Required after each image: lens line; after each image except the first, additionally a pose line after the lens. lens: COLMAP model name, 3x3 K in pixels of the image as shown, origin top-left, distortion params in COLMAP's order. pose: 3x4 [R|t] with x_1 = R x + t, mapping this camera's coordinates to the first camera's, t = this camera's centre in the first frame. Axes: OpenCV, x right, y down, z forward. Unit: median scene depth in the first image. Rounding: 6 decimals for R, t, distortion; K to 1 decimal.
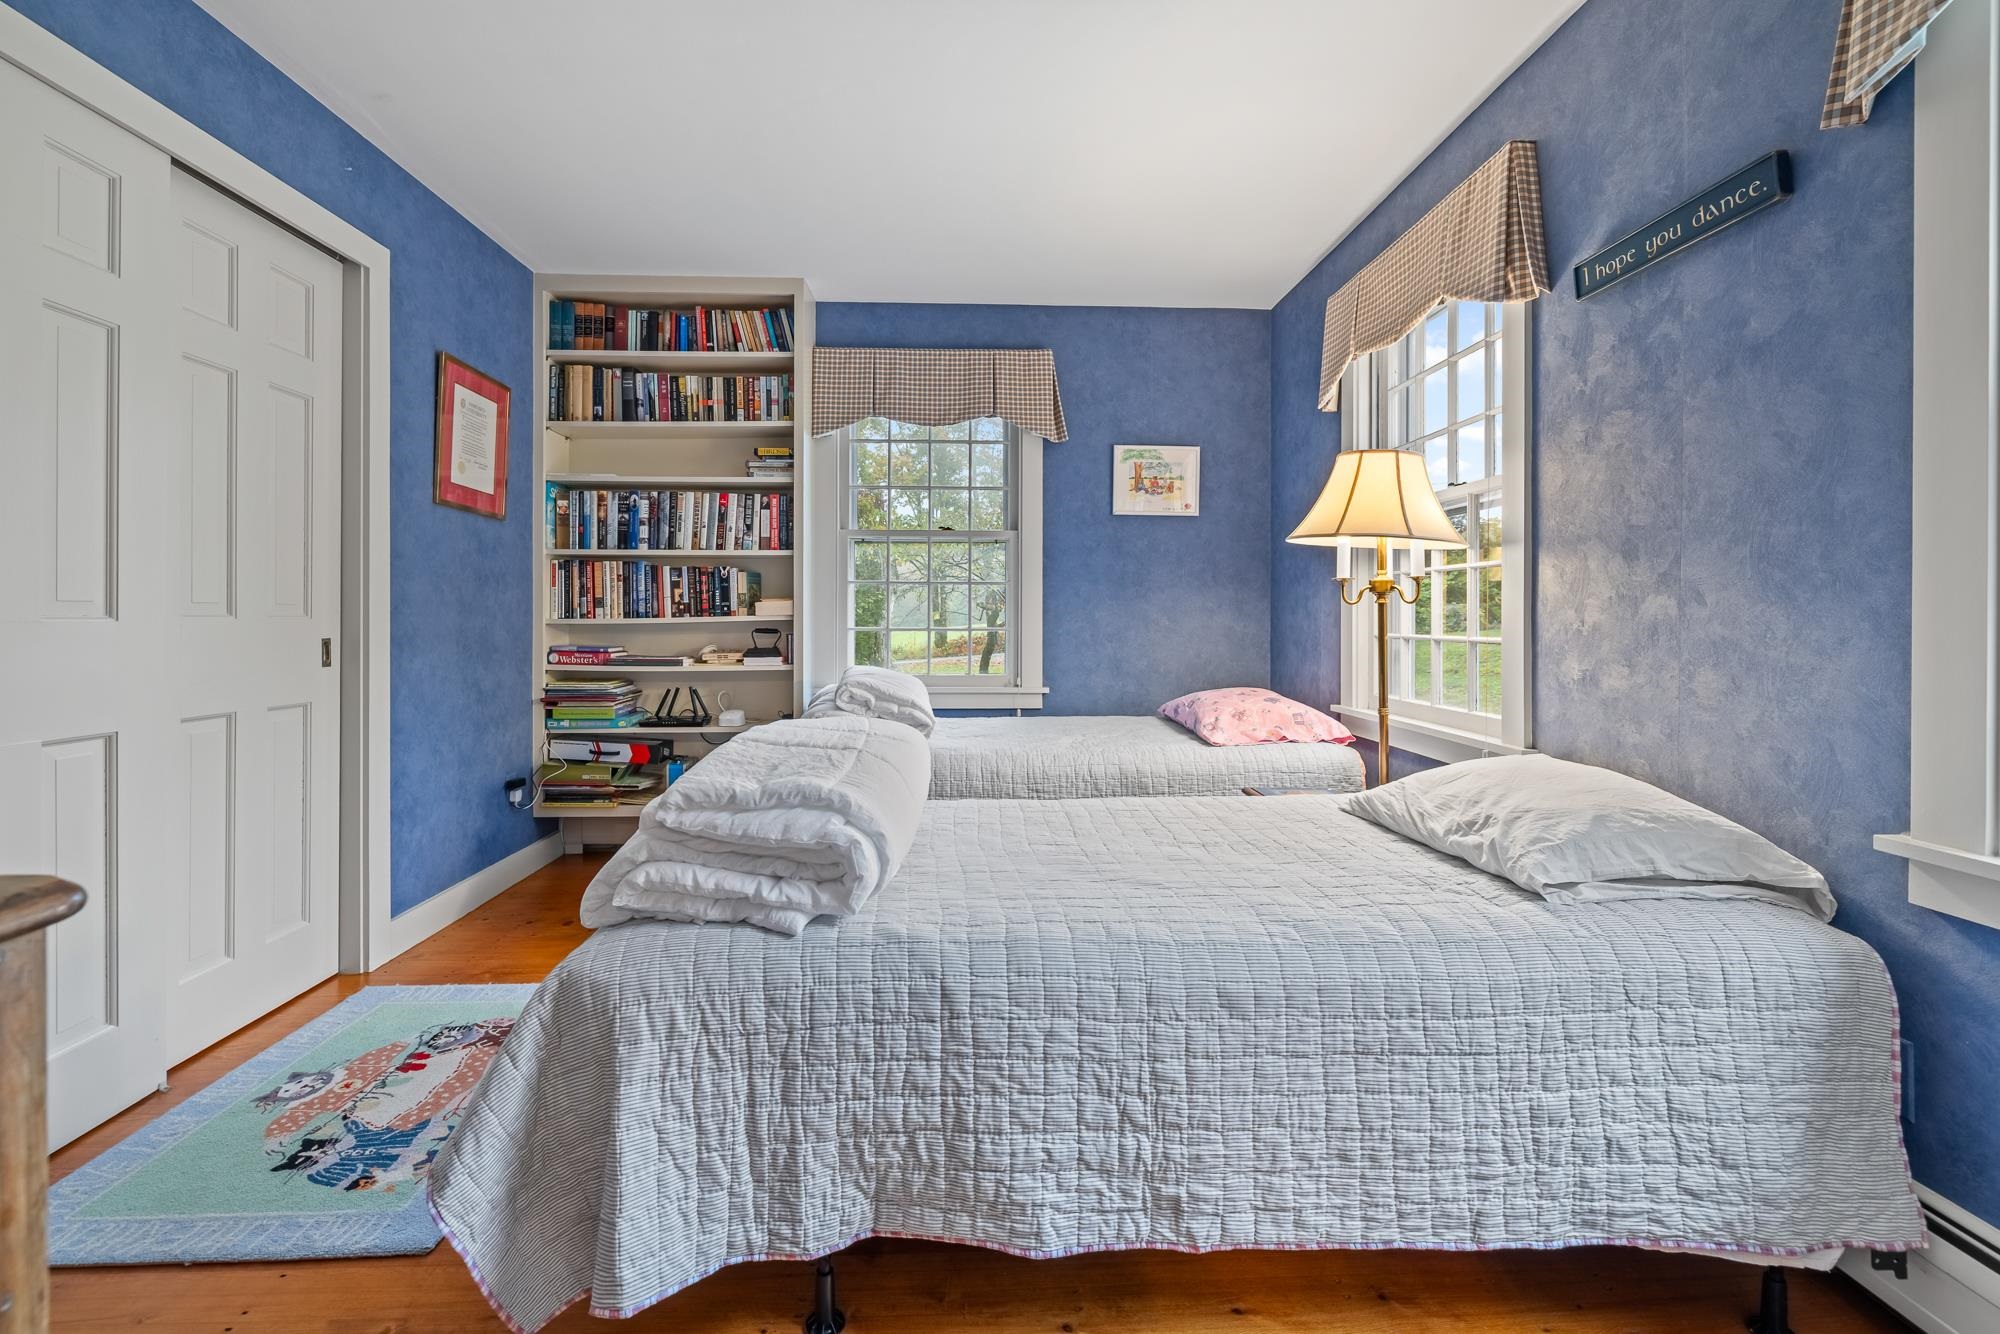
lens RADIAL K [[859.5, 0, 980.0], [0, 859.5, 619.8], [0, 0, 1]] dist [-0.000511, -0.000005]
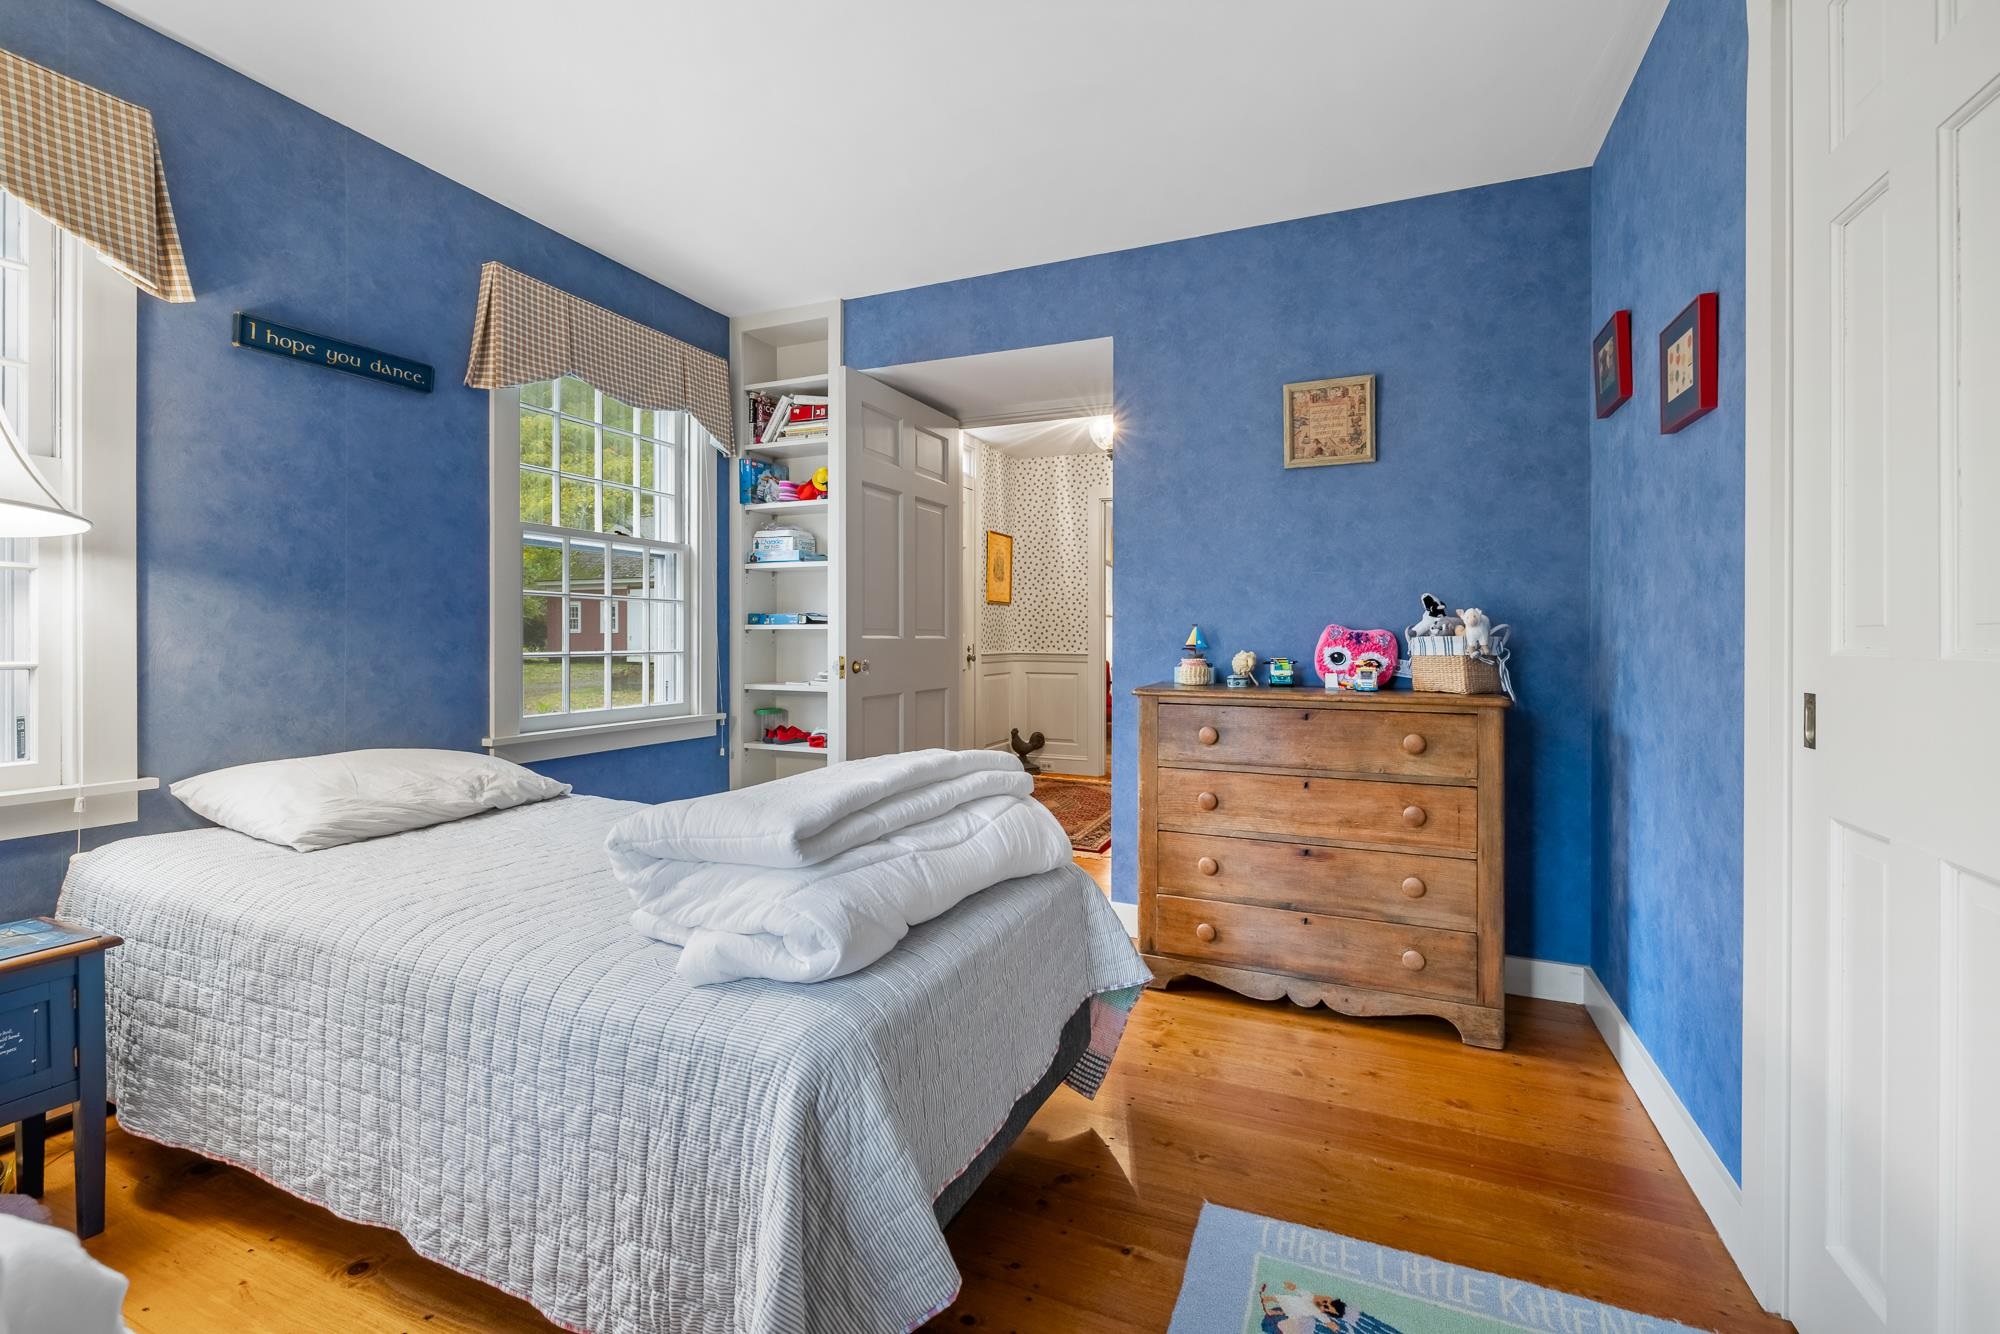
lens RADIAL K [[859.5, 0, 1003.2], [0, 859.5, 652.3], [0, 0, 1]] dist [-0.000511, -0.000005]
pose [[-0.901527, -0.002418, 0.432717, -0.760866], [0.000432, 0.999979, 0.006489, 0.017730], [-0.432723, 0.006037, -0.901507, 1.807607]]
